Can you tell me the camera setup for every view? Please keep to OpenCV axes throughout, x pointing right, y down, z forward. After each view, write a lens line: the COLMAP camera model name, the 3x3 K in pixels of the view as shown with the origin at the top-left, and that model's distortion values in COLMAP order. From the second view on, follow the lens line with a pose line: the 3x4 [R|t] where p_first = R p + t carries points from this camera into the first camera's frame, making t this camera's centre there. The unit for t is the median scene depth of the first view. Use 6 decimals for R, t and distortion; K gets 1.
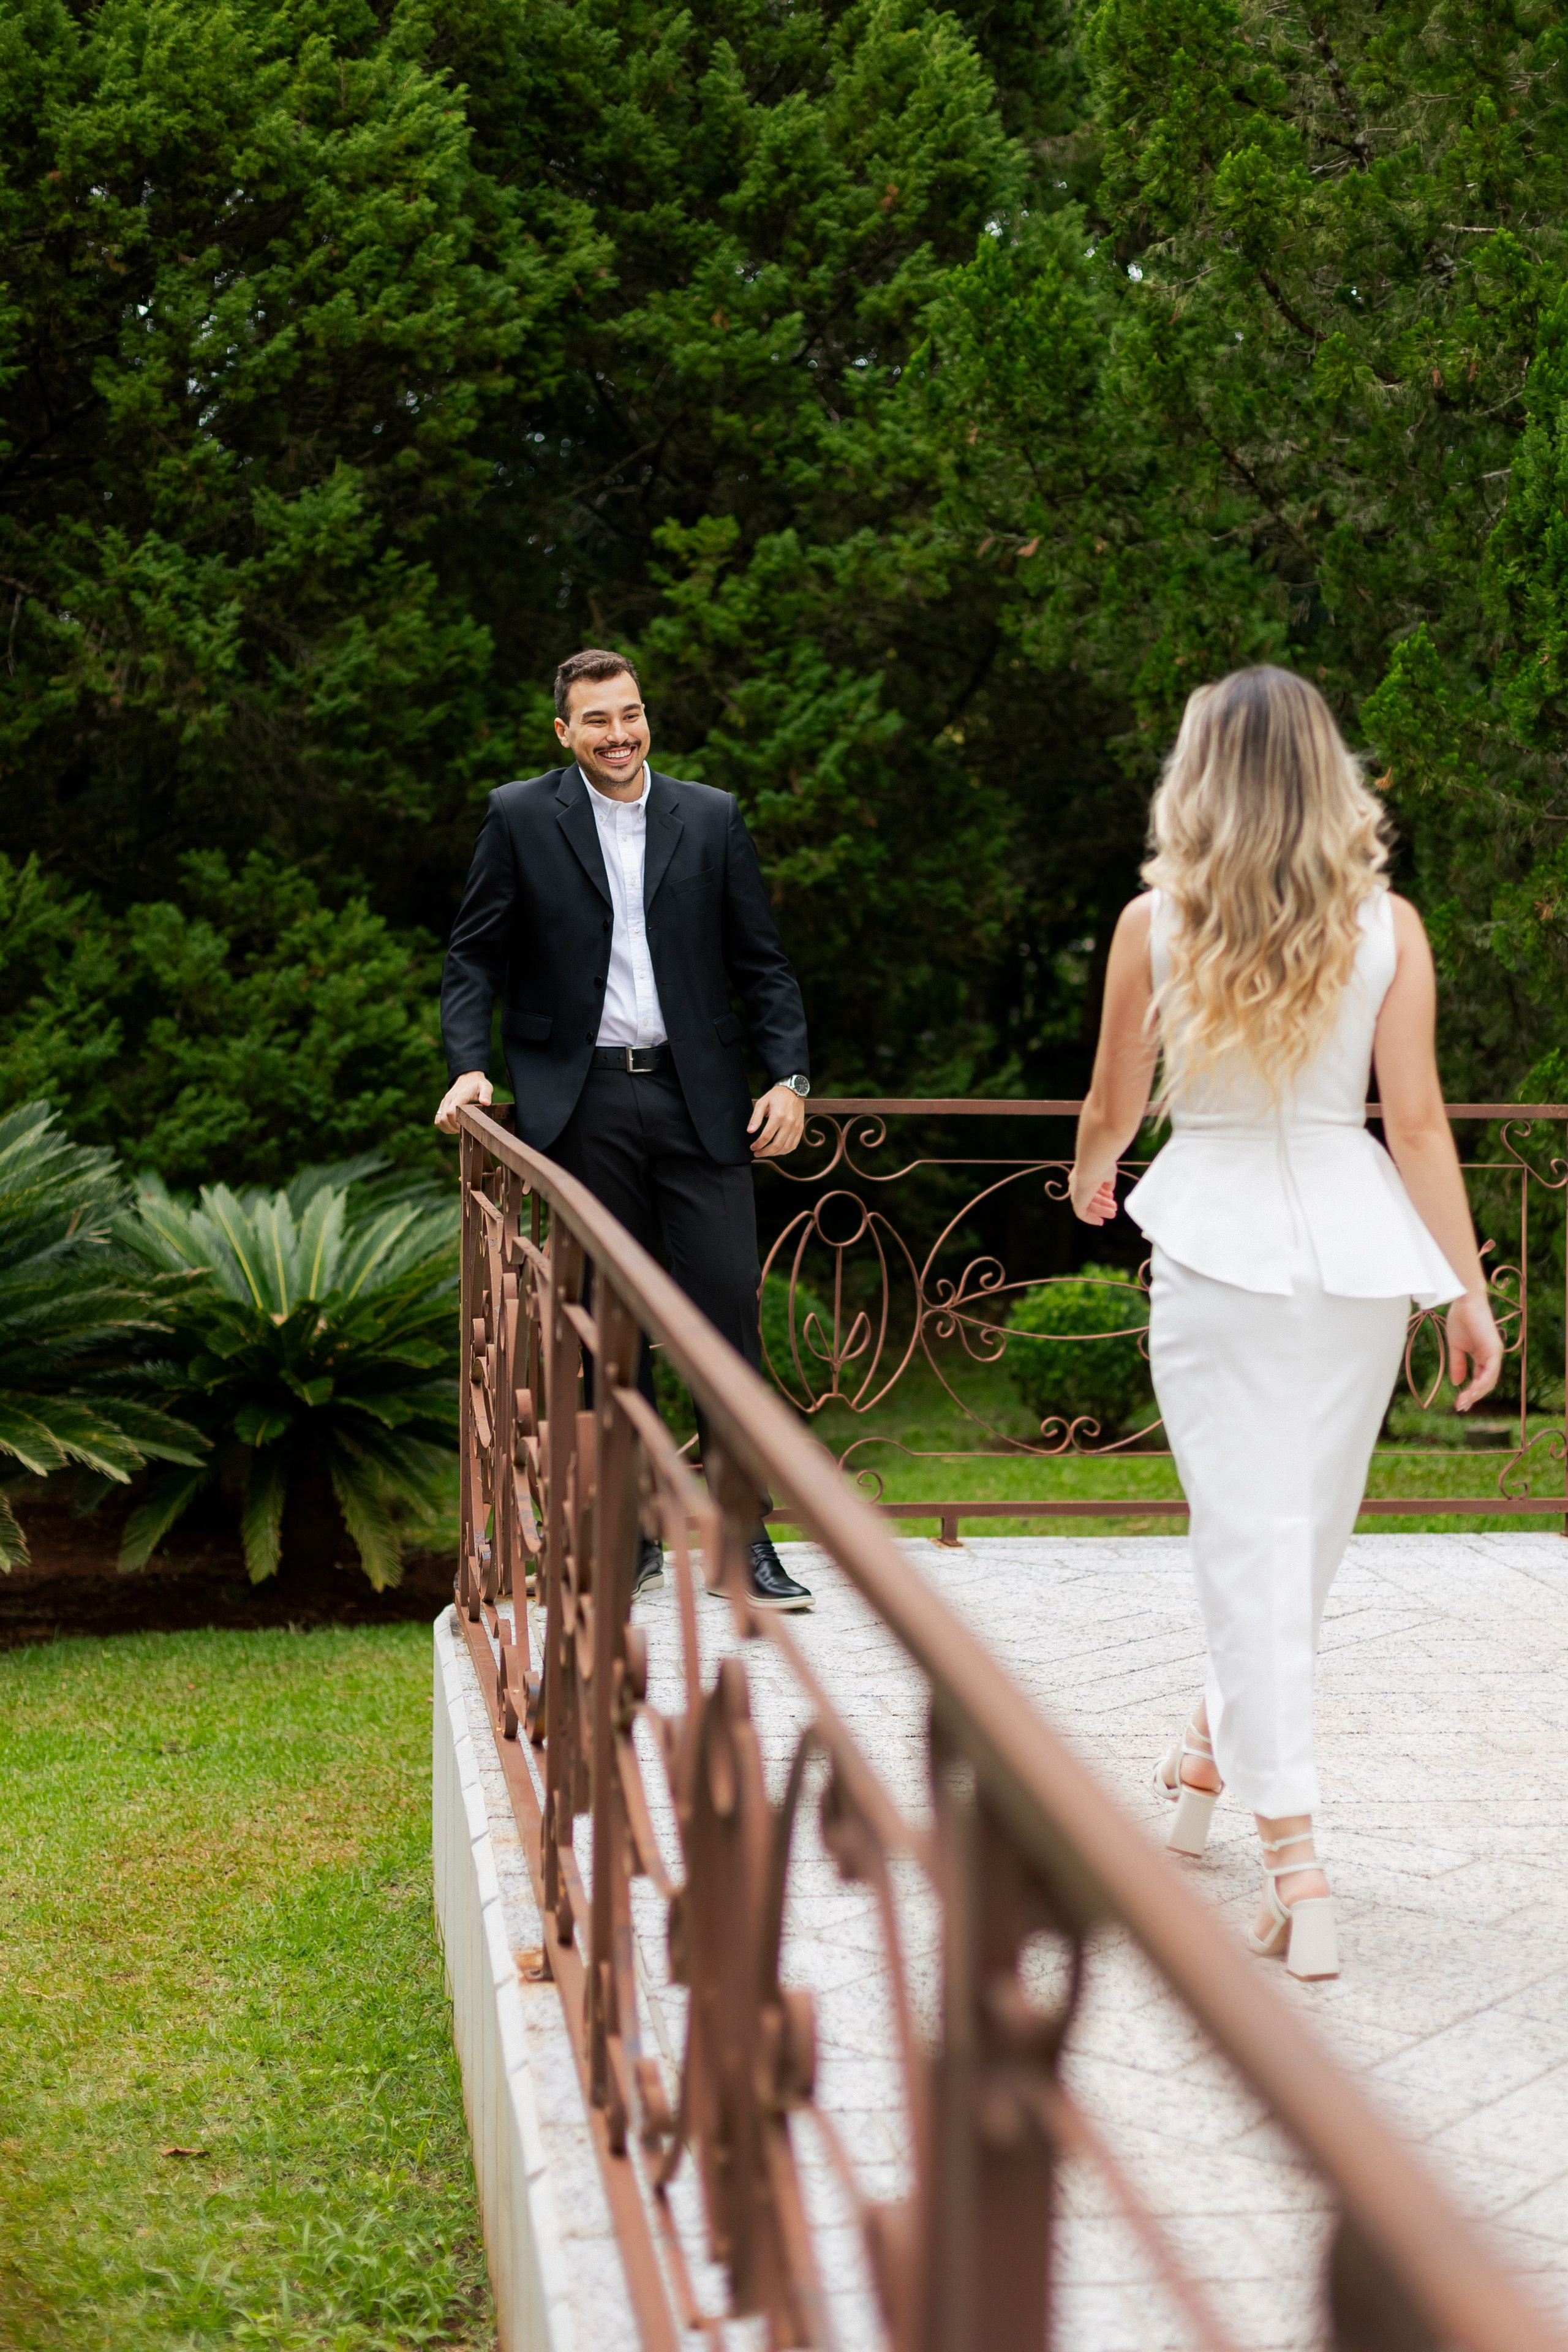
lens RADIAL K [[3313.4, 0, 748.7], [0, 3313.4, 1210.6], [0, 0, 1]] dist [0.007898, -0.073906]
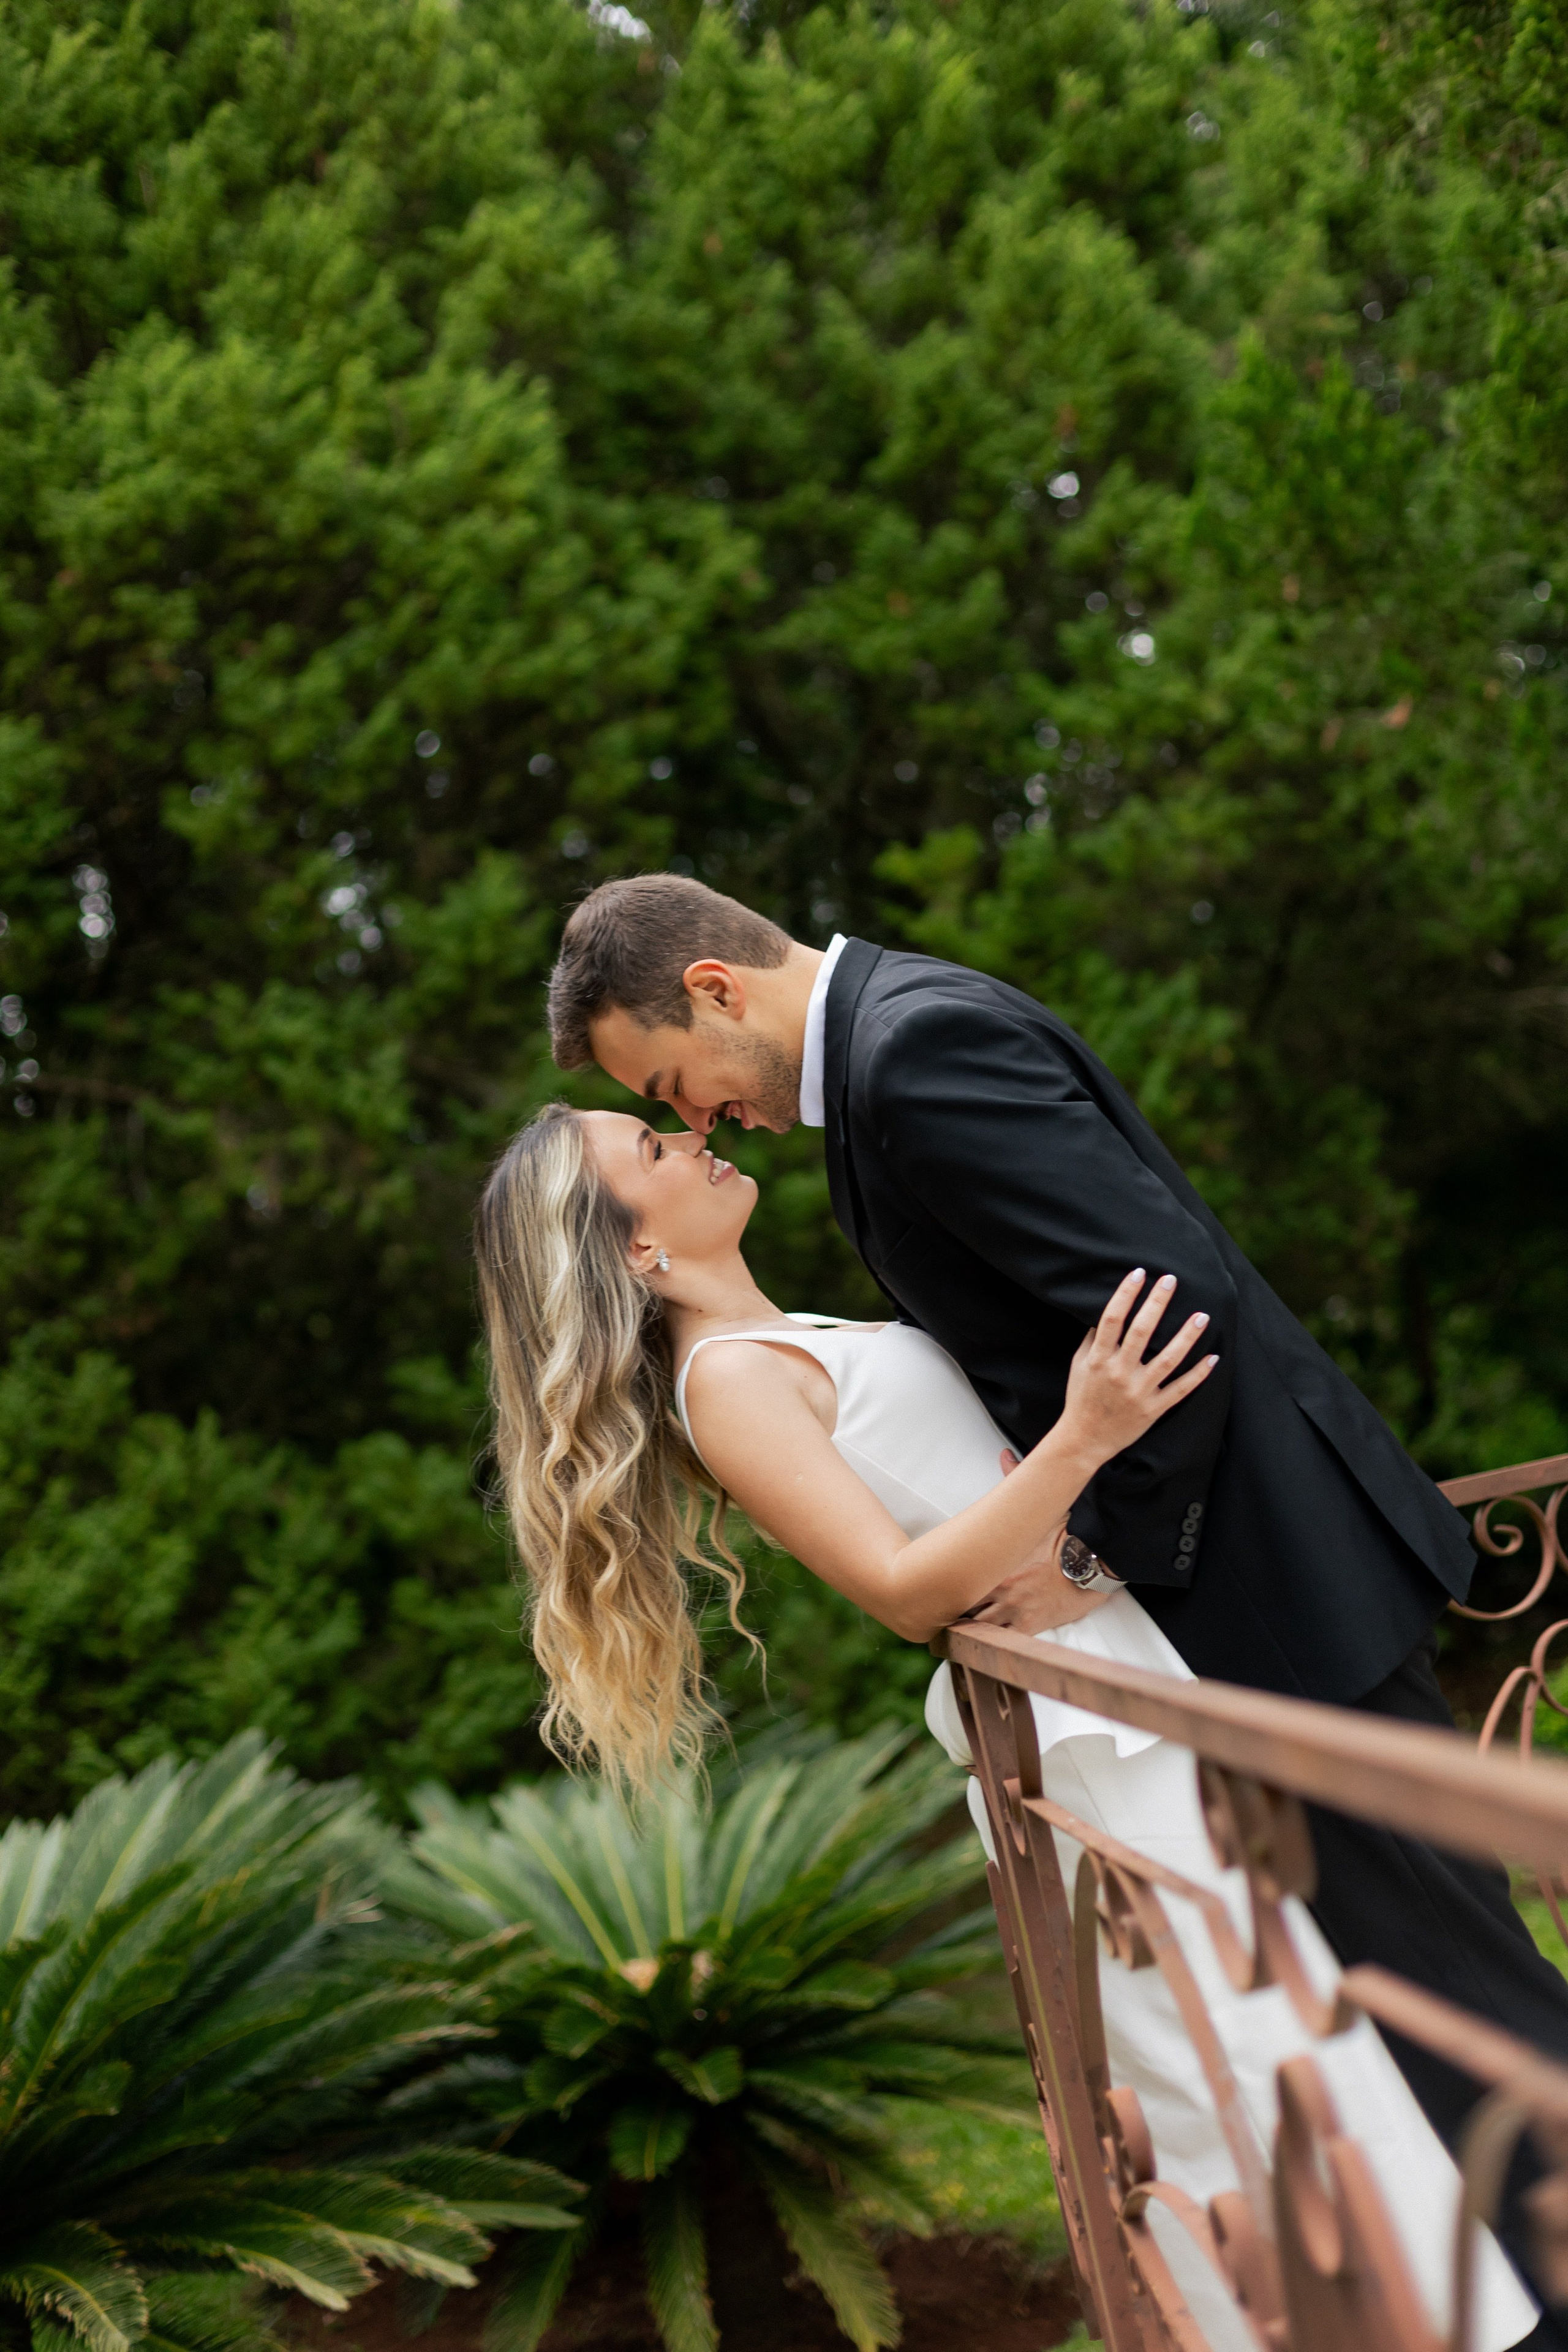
lens RADIAL K [[3313.4, 0, 748.7], [0, 3313.4, 1210.6], [0, 0, 1]] dist [0.007898, -0.073906]
pose [[0.973200, -0.221844, -0.060549, -0.032853], [0.211142, 0.966350, -0.146924, -0.011154], [0.091105, 0.130202, 0.987293, 0.231050]]
